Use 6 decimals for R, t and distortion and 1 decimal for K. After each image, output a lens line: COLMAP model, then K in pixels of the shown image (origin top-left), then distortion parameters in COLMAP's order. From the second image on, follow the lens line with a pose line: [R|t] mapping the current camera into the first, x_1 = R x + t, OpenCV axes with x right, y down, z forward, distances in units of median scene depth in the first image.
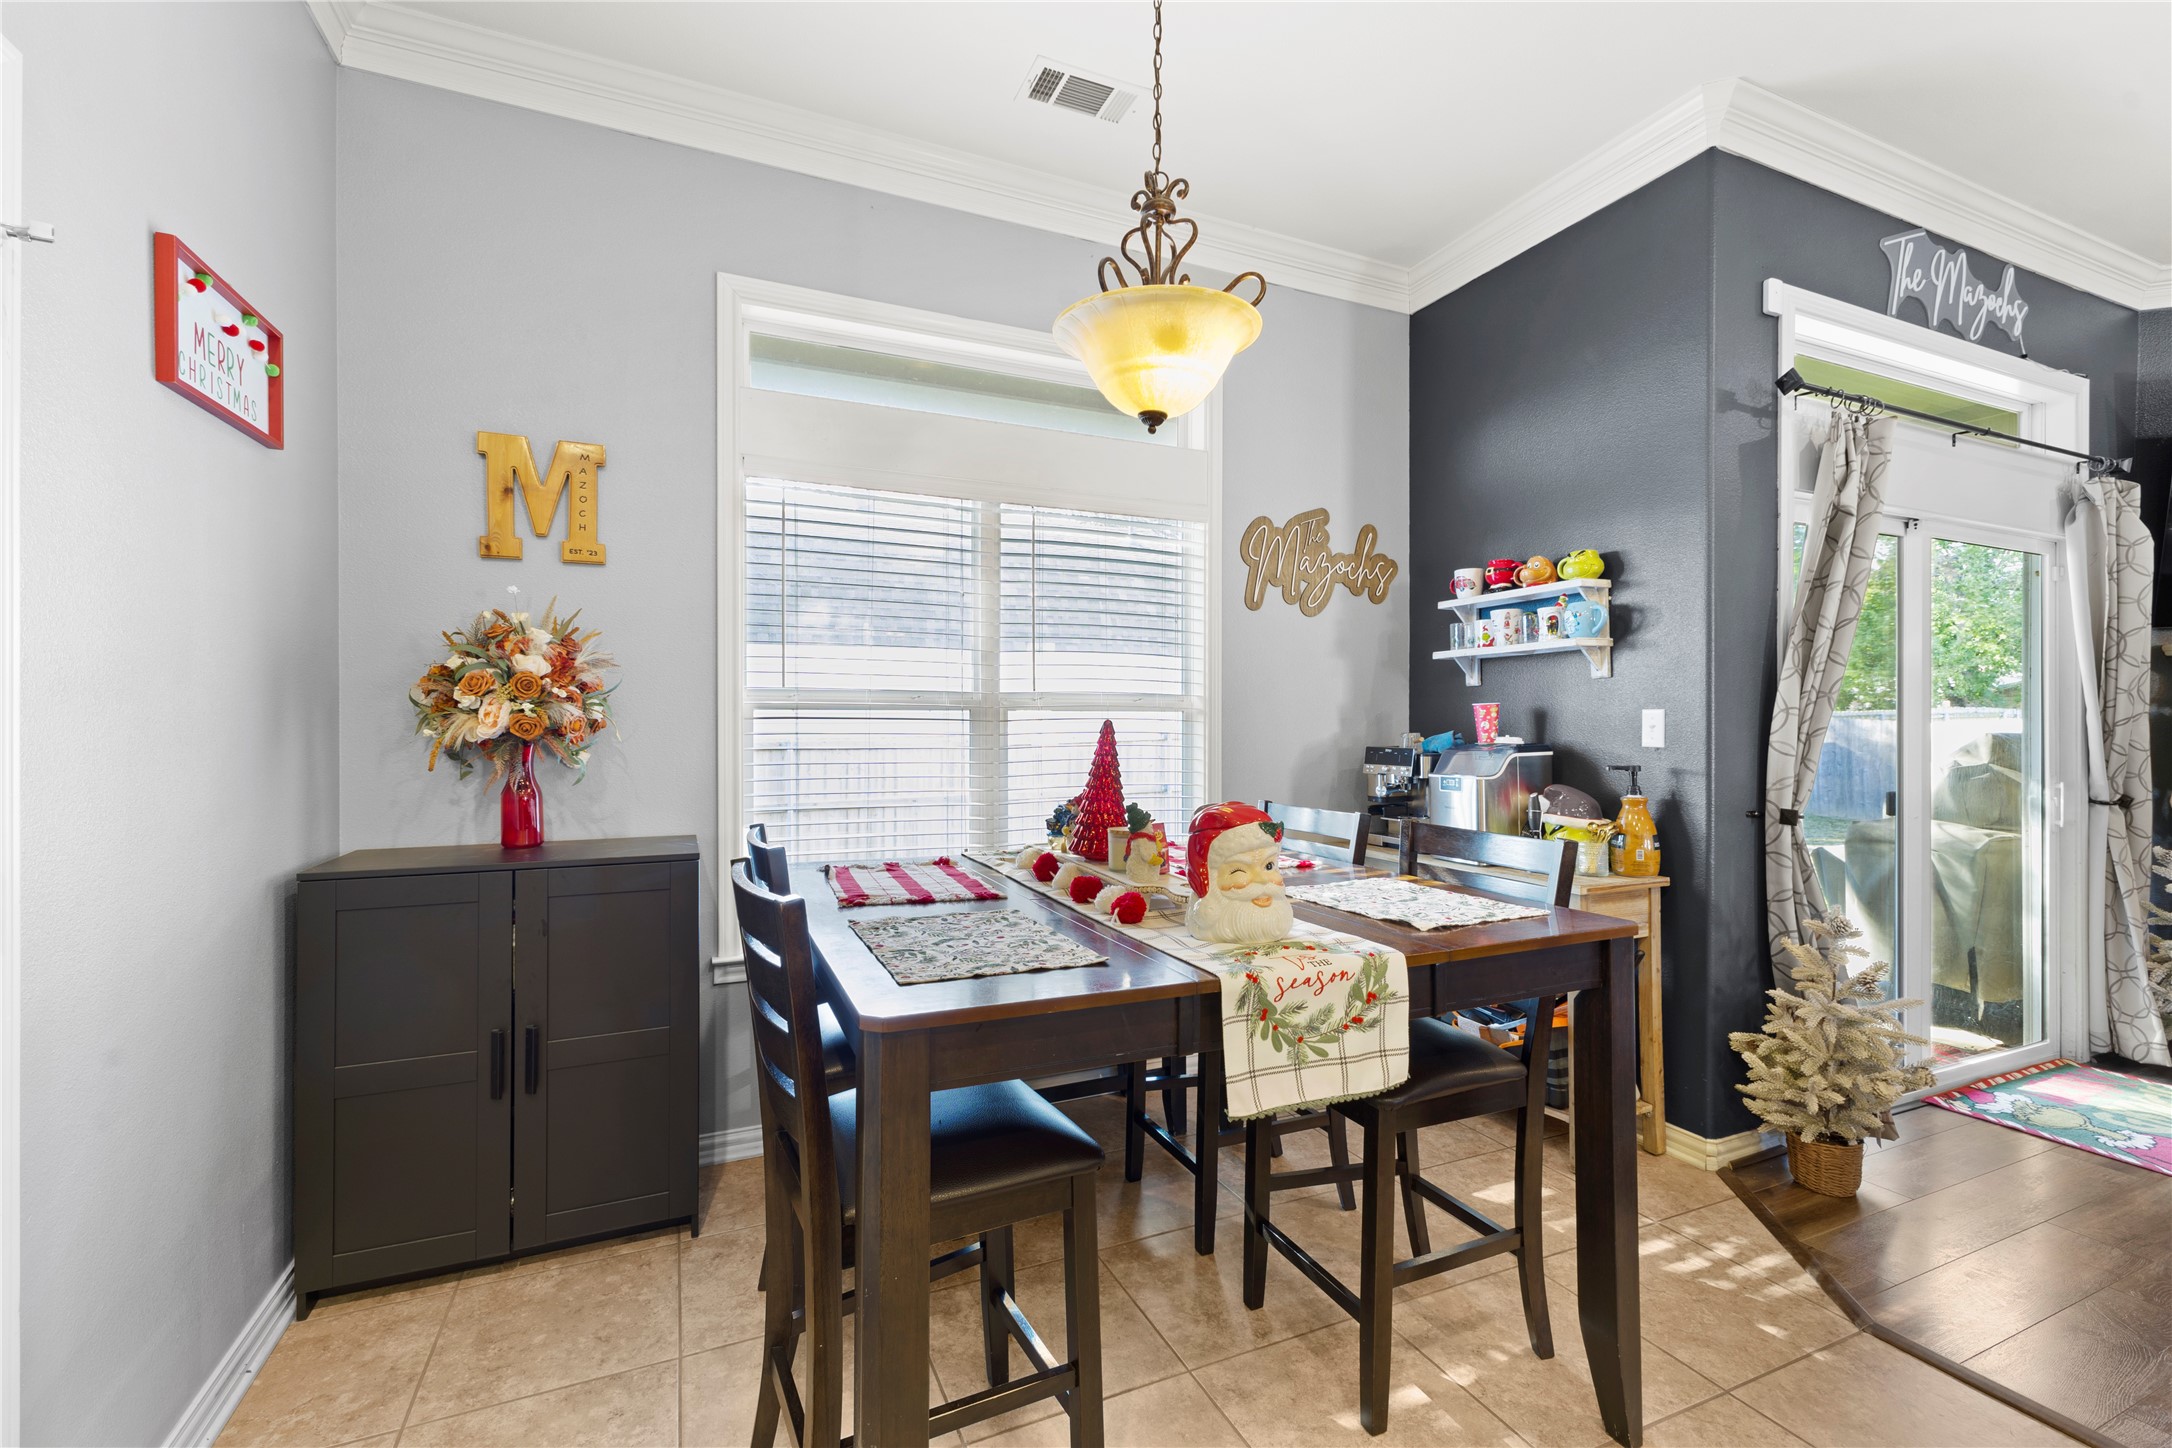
lens RADIAL K [[943.8, 0, 1091.1], [0, 943.8, 722.2], [0, 0, 1]] dist [0.014777, -0.004862]
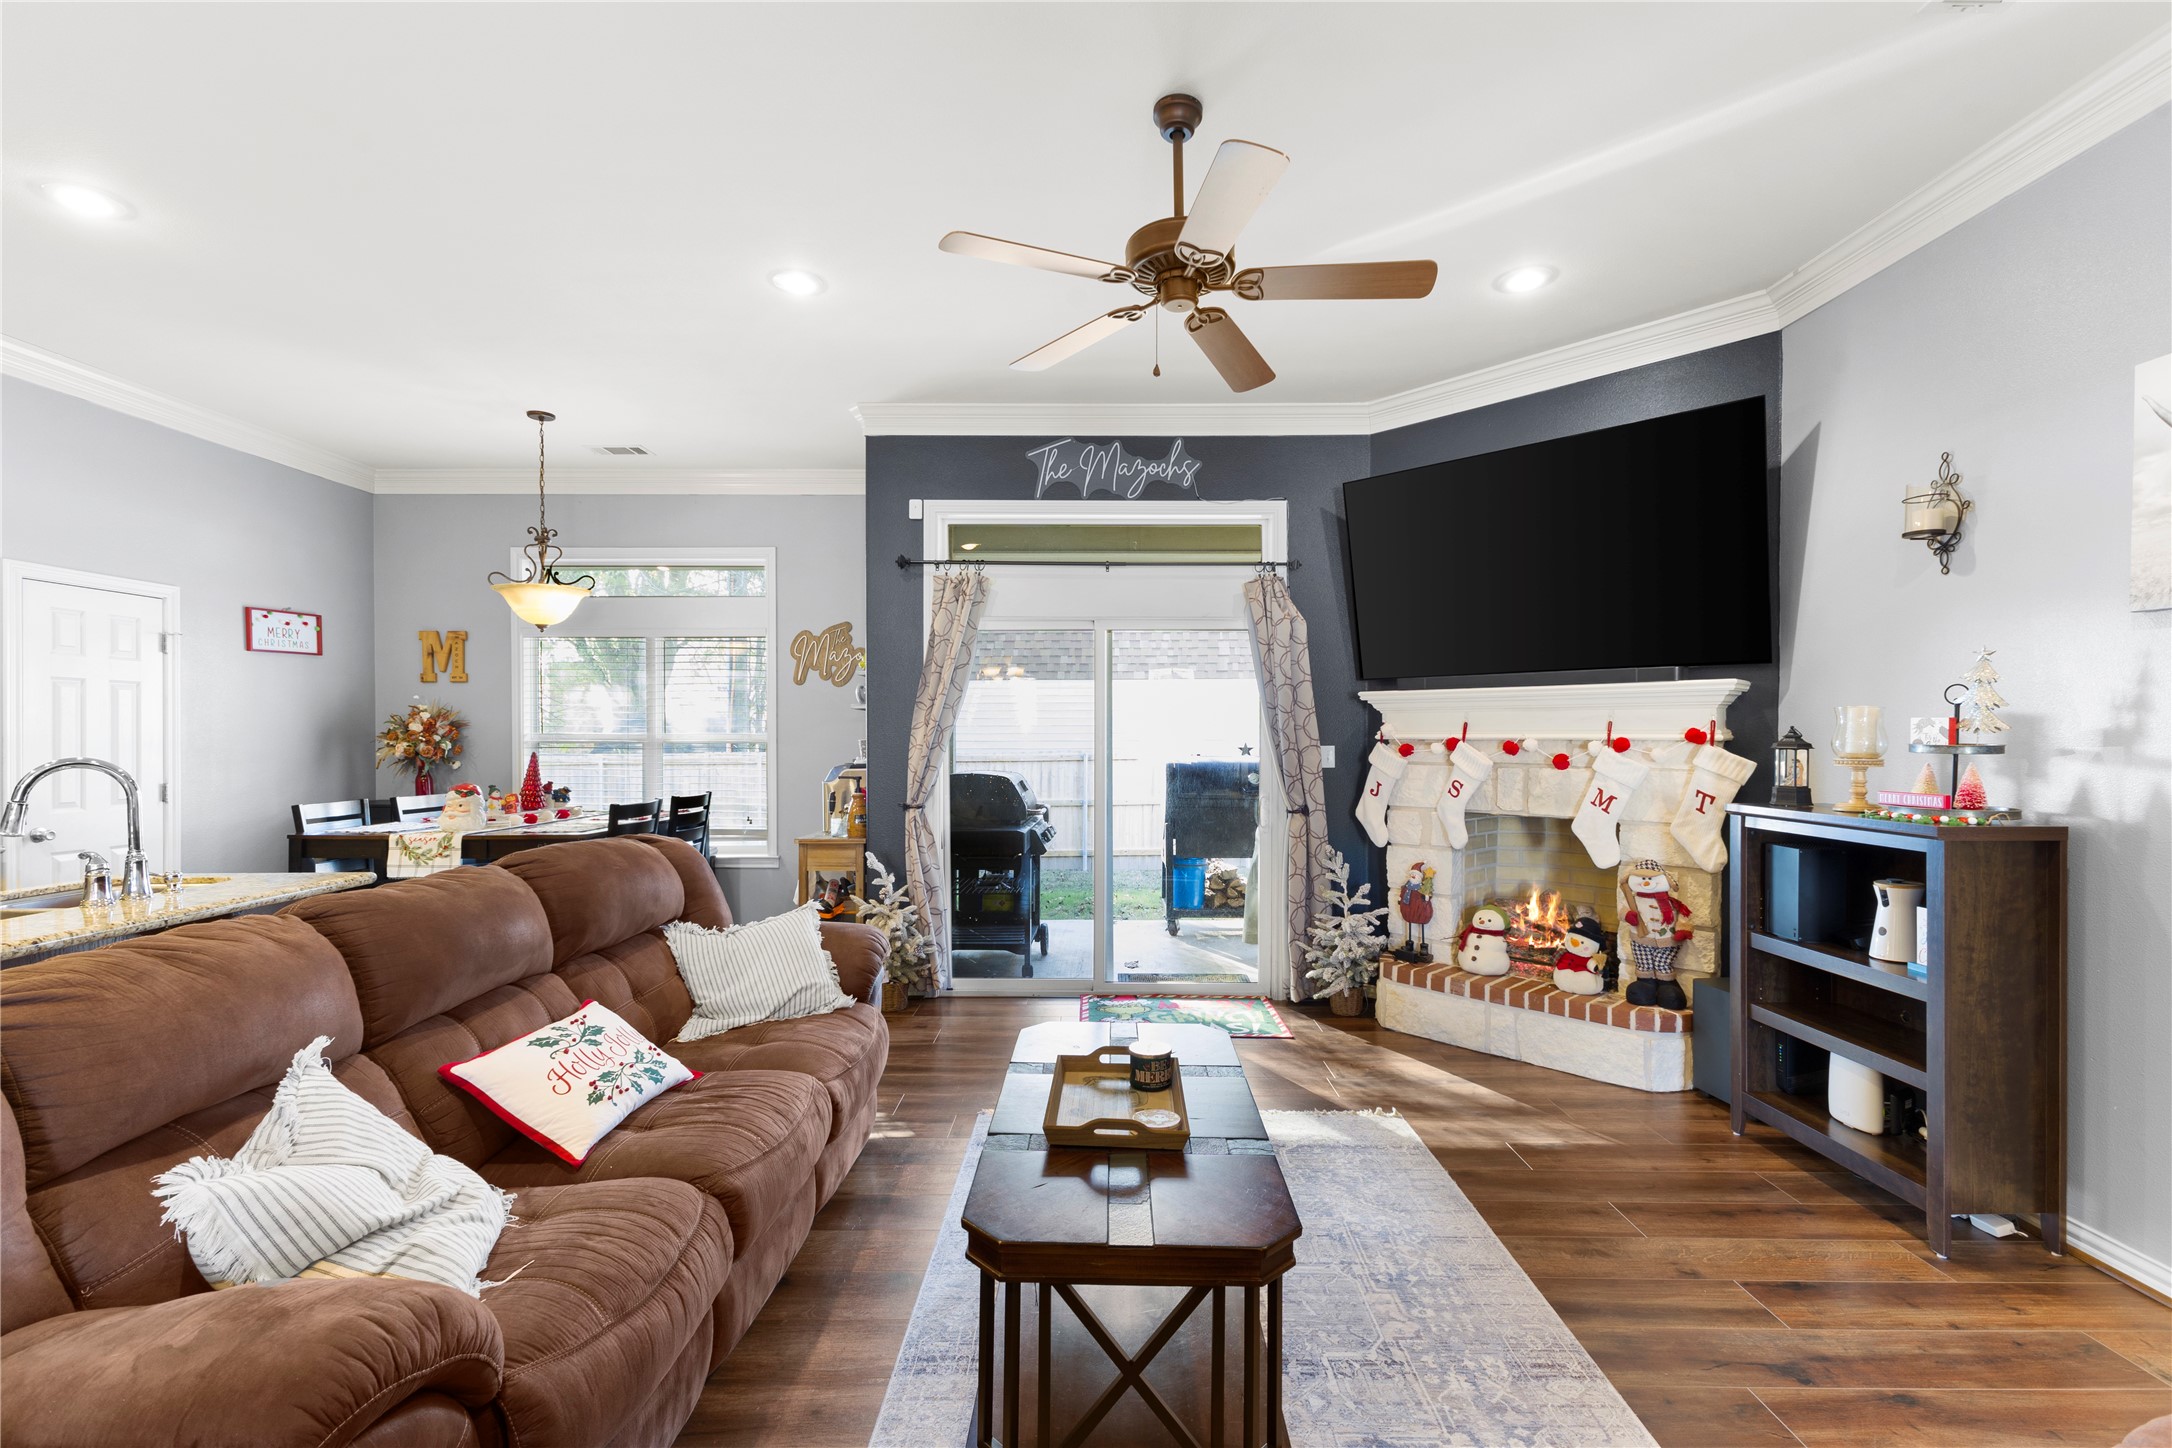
lens RADIAL K [[943.8, 0, 1084.2], [0, 943.8, 734.2], [0, 0, 1]] dist [0.014777, -0.004862]
pose [[0.908252, -0.003281, -0.418411, 1.831682], [0.002333, 0.999993, -0.002776, -0.028932], [0.418418, 0.001545, 0.908253, -0.477365]]
